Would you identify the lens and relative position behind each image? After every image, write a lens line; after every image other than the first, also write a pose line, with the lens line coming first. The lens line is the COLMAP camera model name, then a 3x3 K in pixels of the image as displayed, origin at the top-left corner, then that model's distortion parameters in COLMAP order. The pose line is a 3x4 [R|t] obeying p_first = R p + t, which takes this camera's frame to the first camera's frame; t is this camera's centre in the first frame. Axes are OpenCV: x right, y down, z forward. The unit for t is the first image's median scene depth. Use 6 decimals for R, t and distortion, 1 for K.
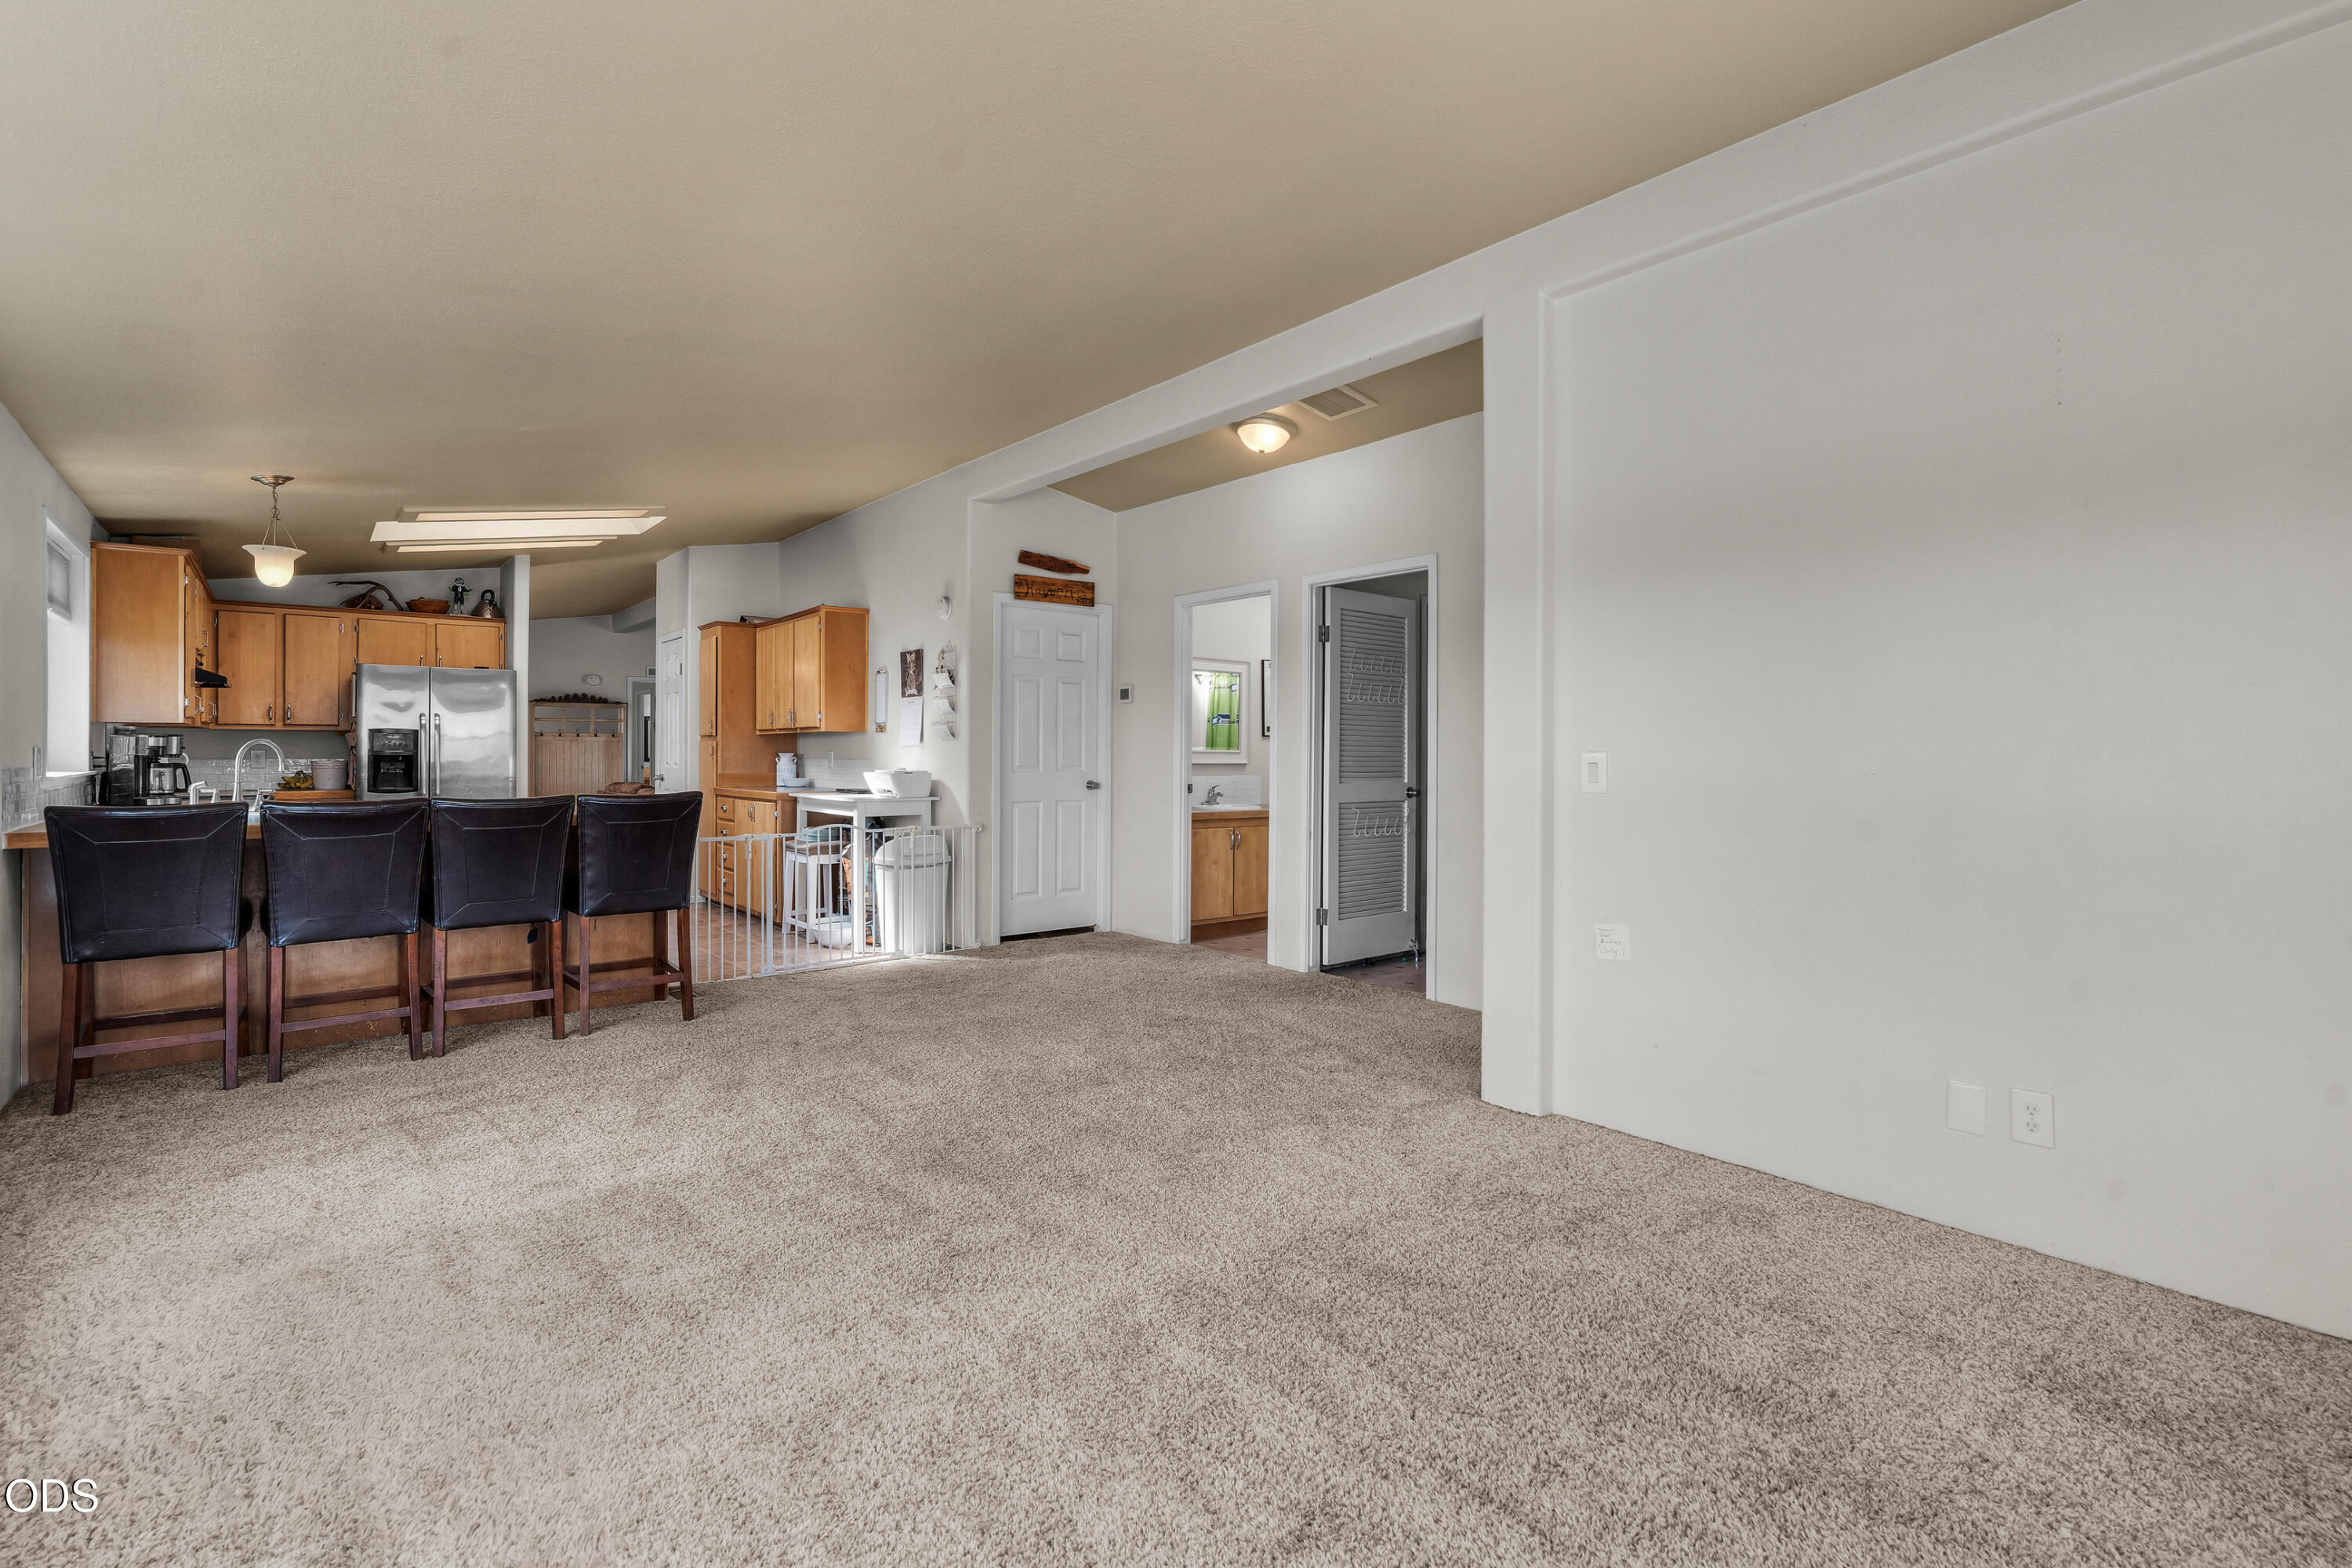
lens RADIAL K [[1068.6, 0, 1156.3], [0, 1068.6, 763.5], [0, 0, 1]] dist [-0.010912, 0.001321]
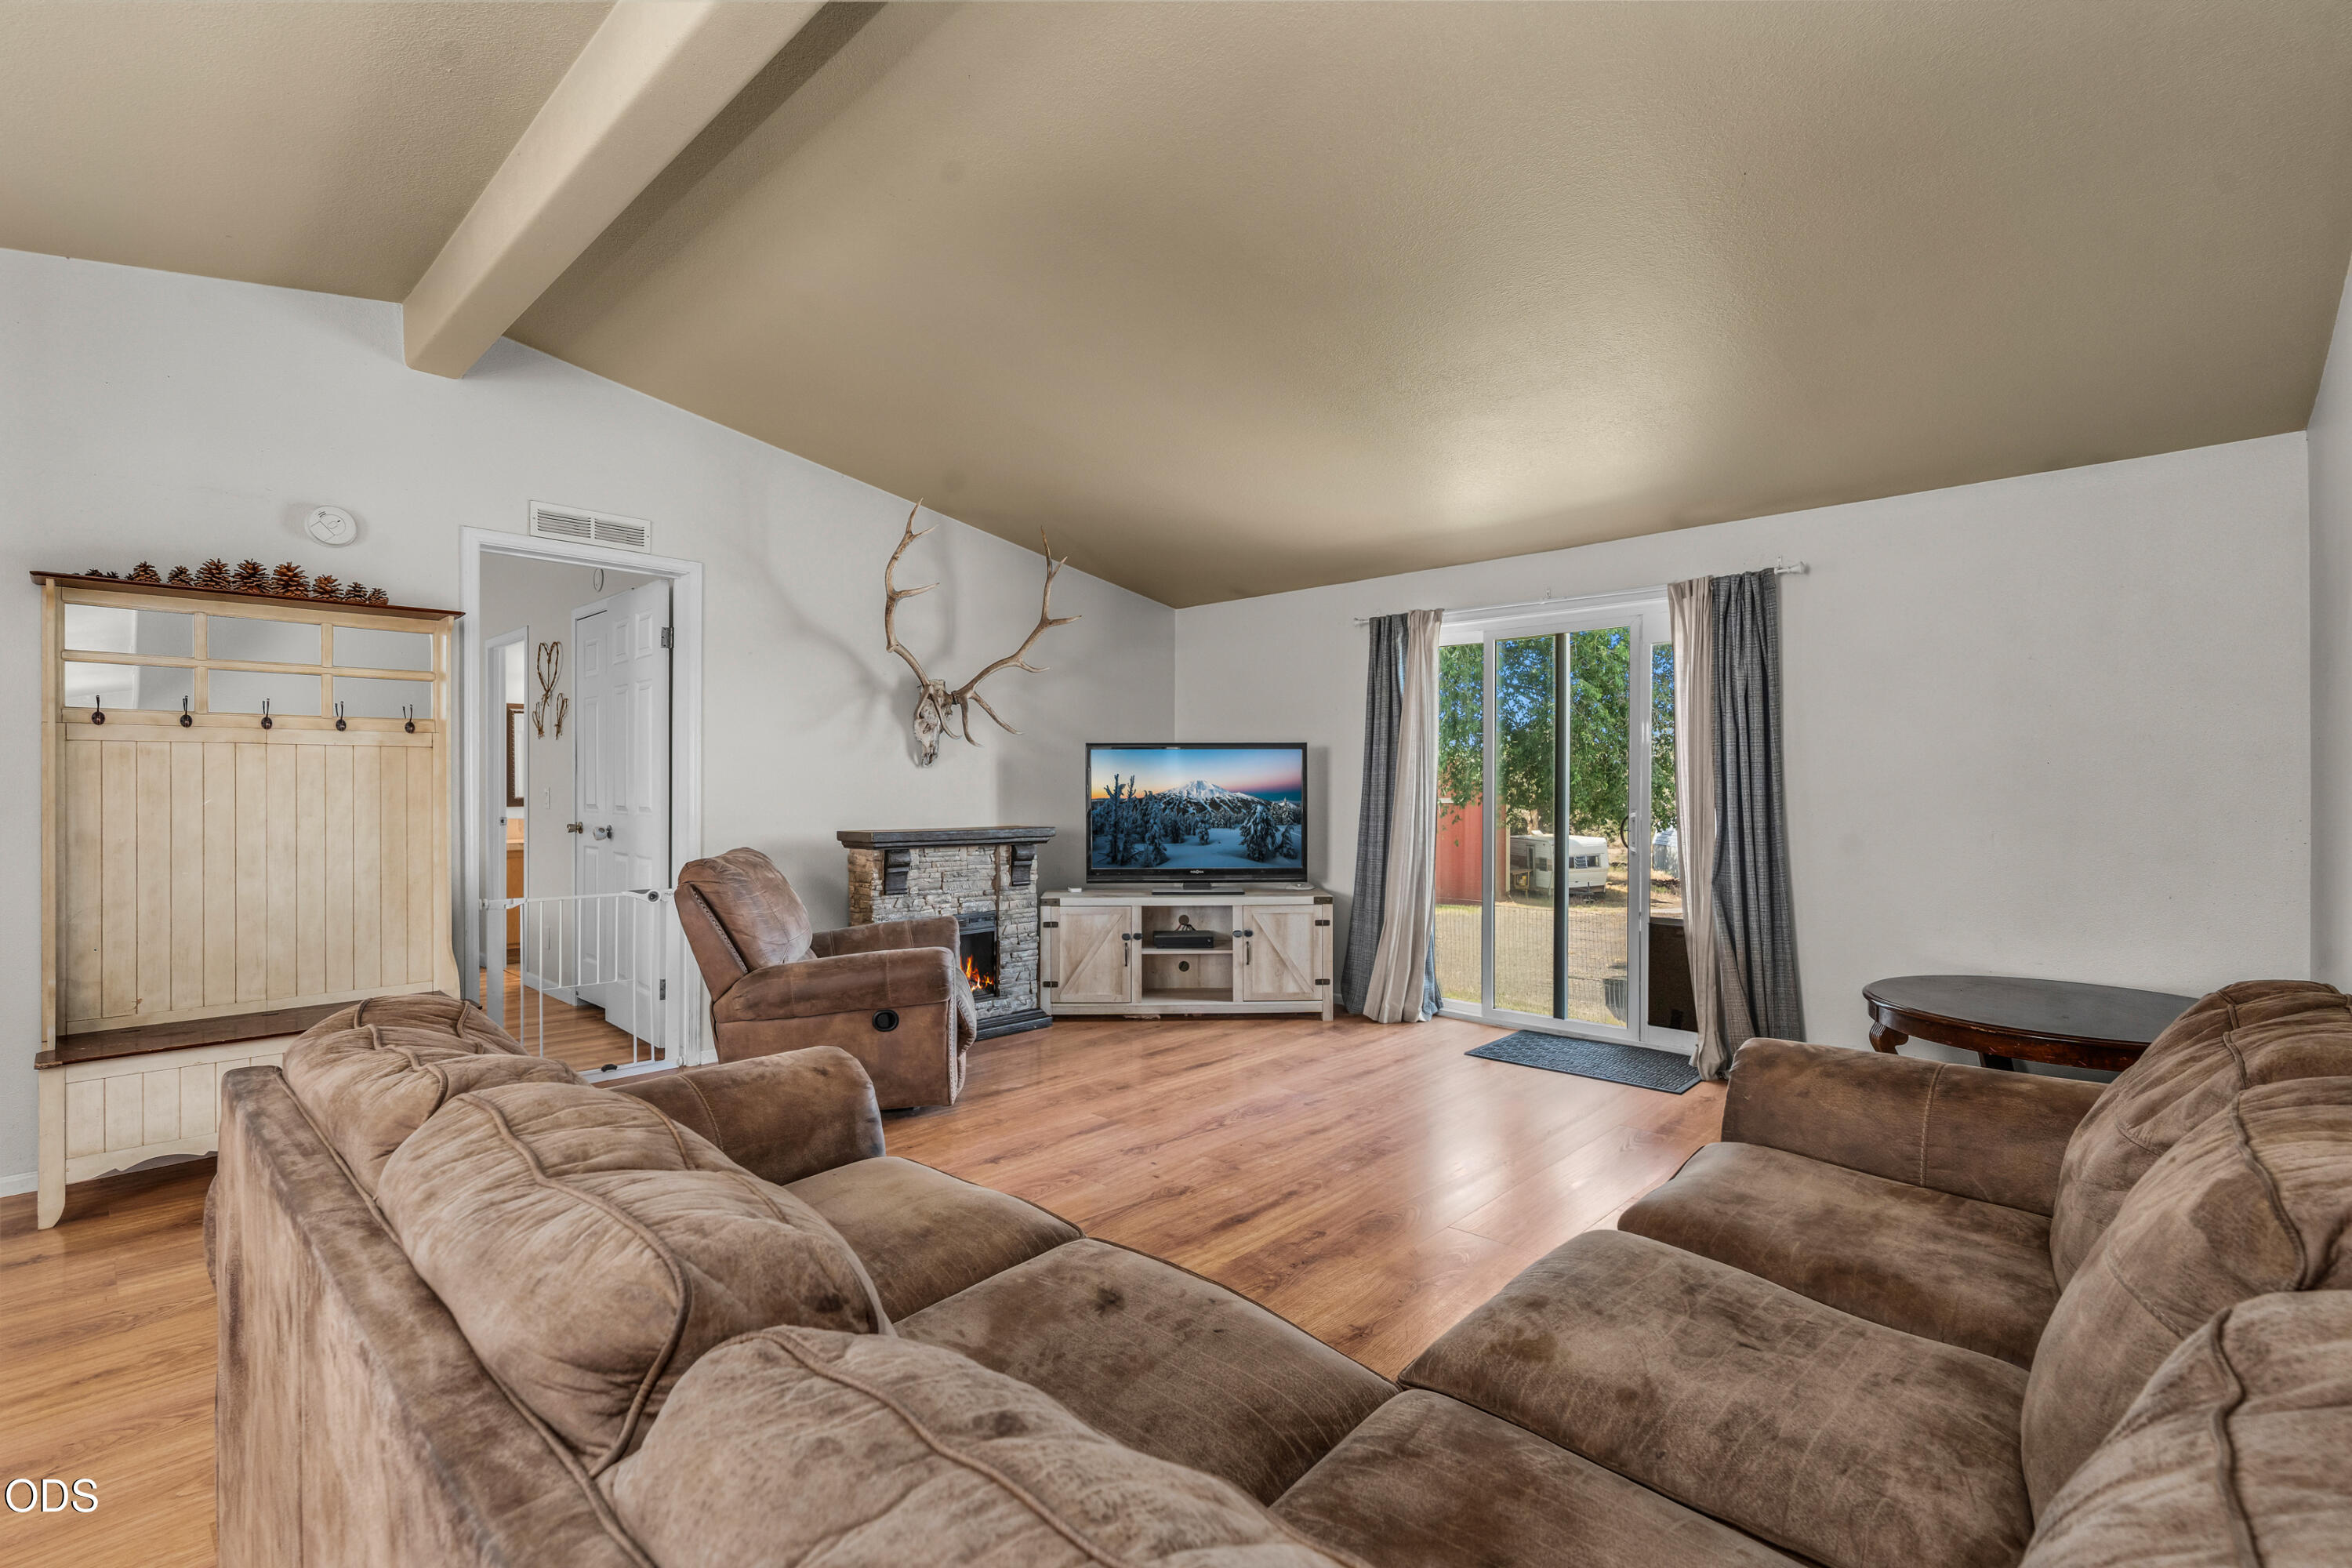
lens RADIAL K [[1068.6, 0, 1173.7], [0, 1068.6, 796.6], [0, 0, 1]] dist [-0.010912, 0.001321]
pose [[0.992607, 0.016203, 0.120286, -0.696656], [-0.016599, 0.999860, 0.002288, -0.024859], [-0.120232, -0.004267, 0.992737, 1.422056]]
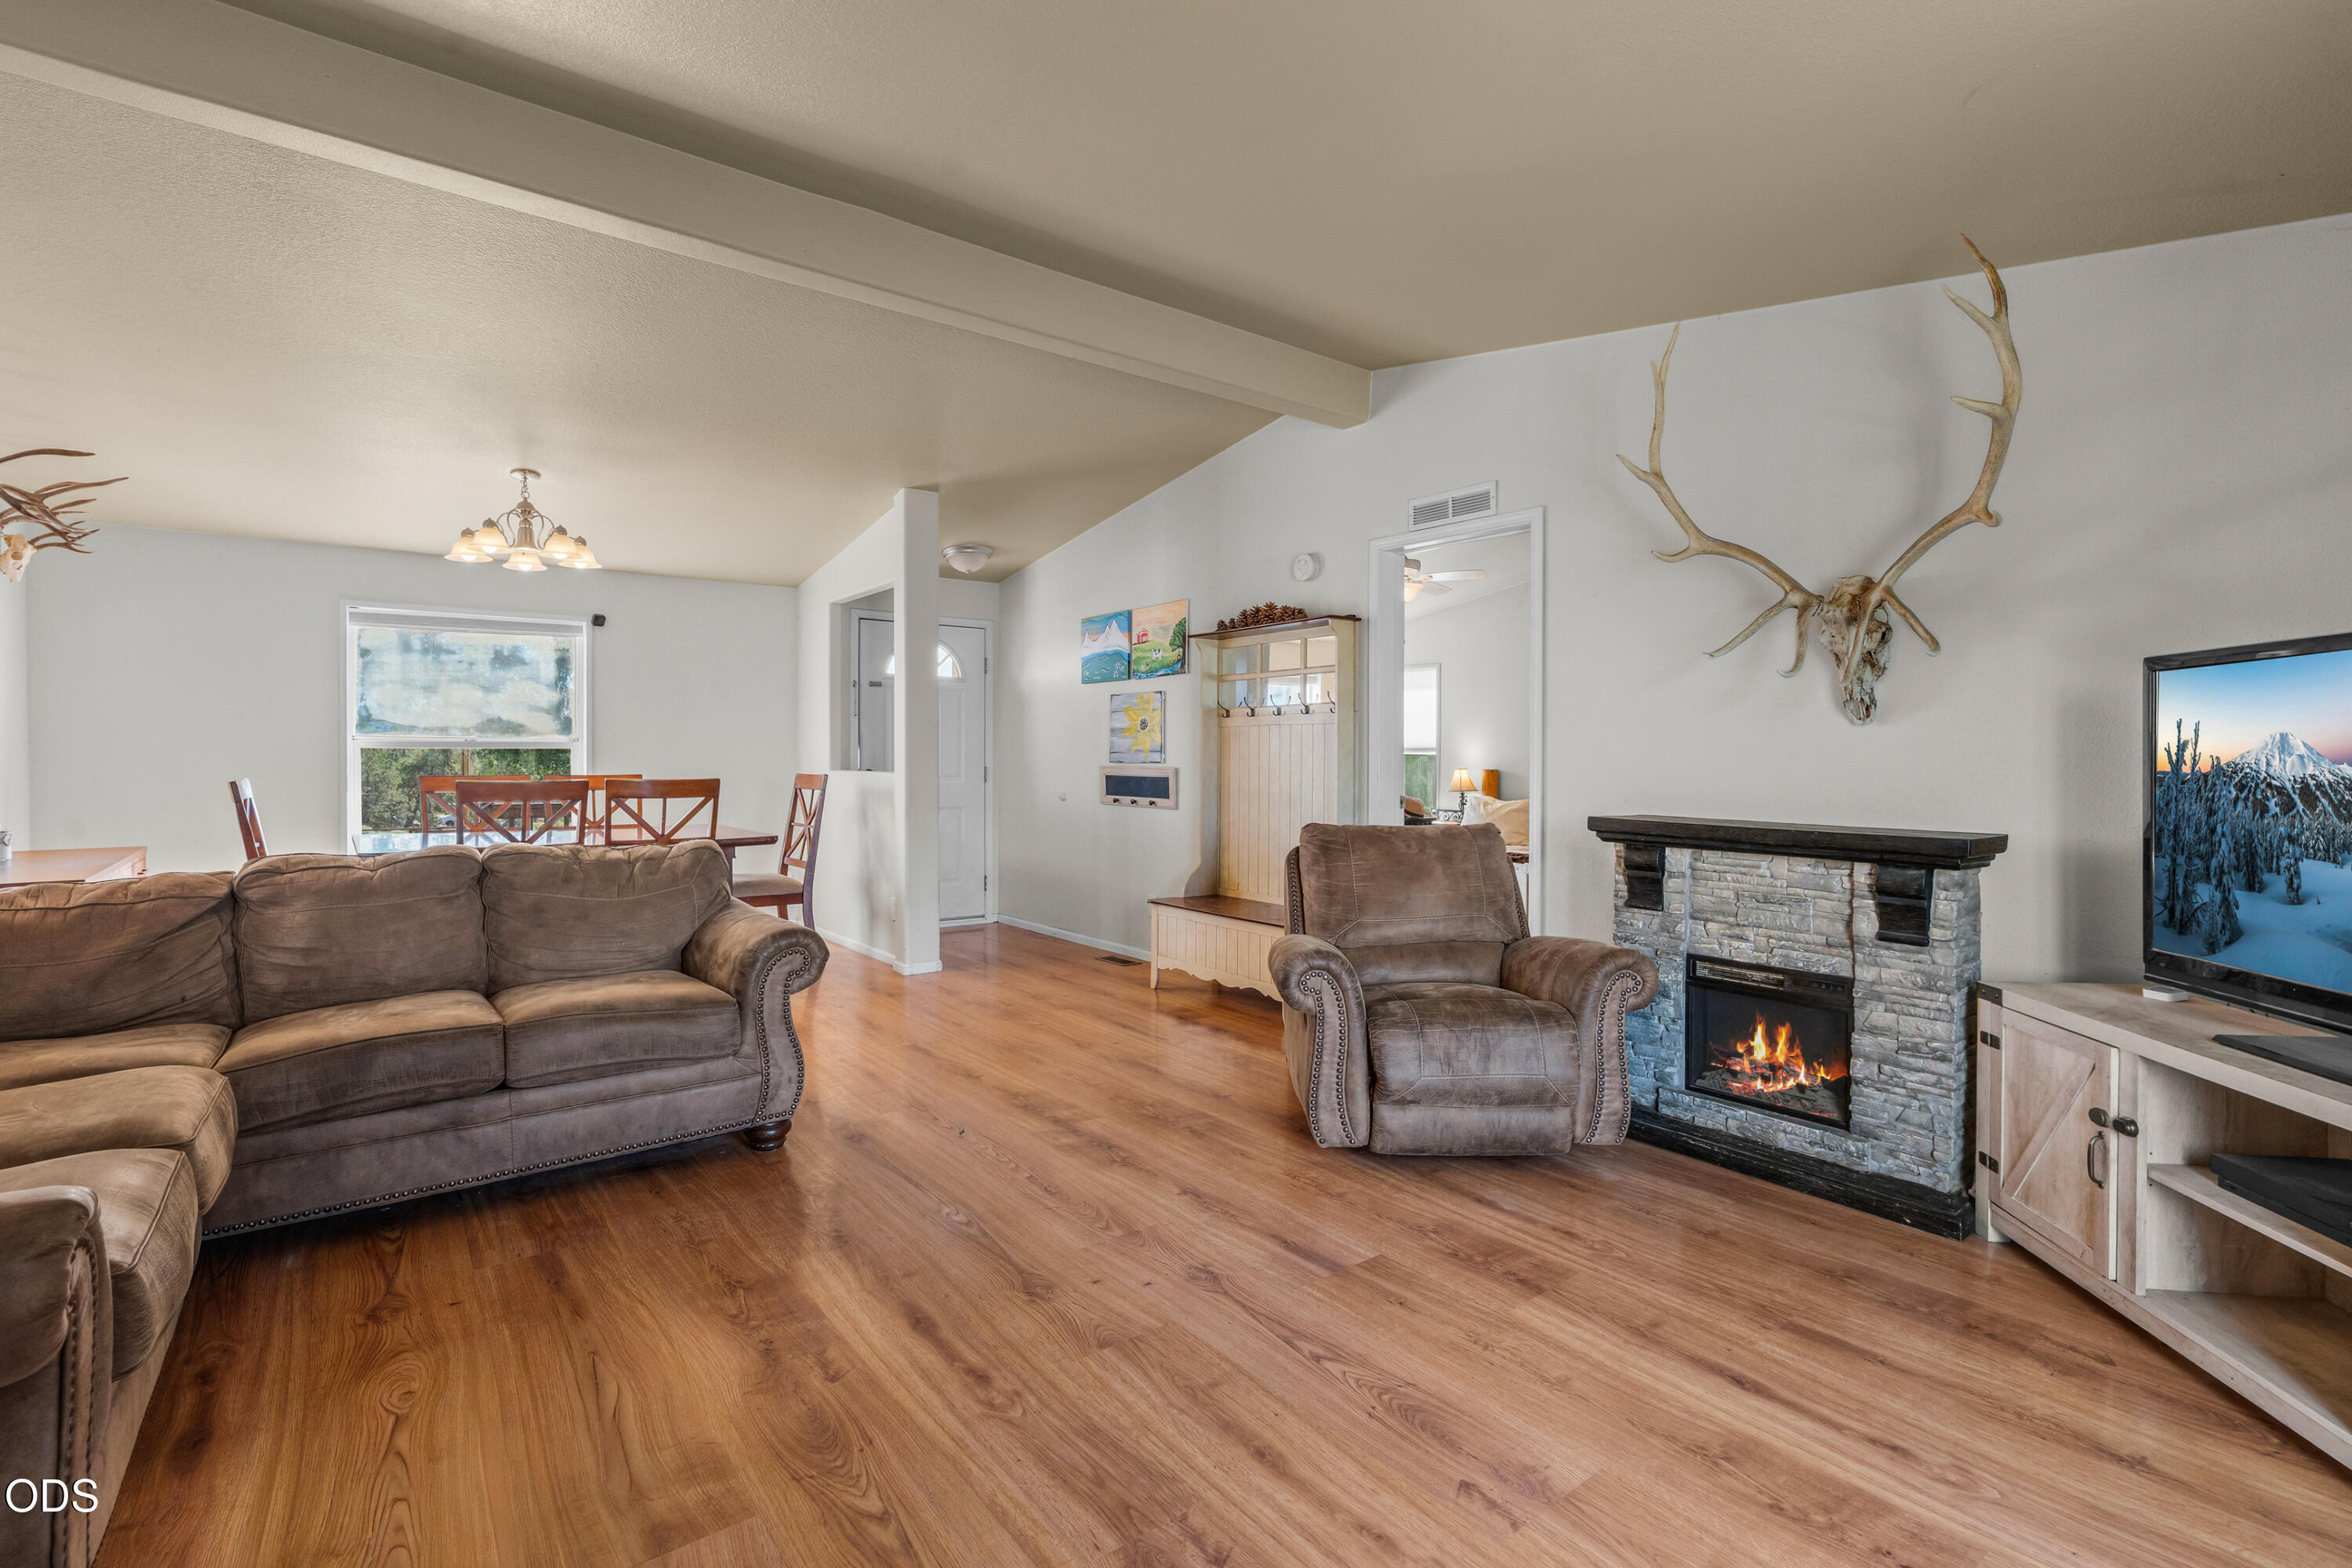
lens RADIAL K [[1068.6, 0, 1157.0], [0, 1068.6, 782.0], [0, 0, 1]] dist [-0.010912, 0.001321]
pose [[-0.061349, 0.026905, -0.997754, -0.280824], [-0.014699, 0.999504, 0.027856, -0.023245], [0.998008, 0.016375, -0.060923, 1.969937]]
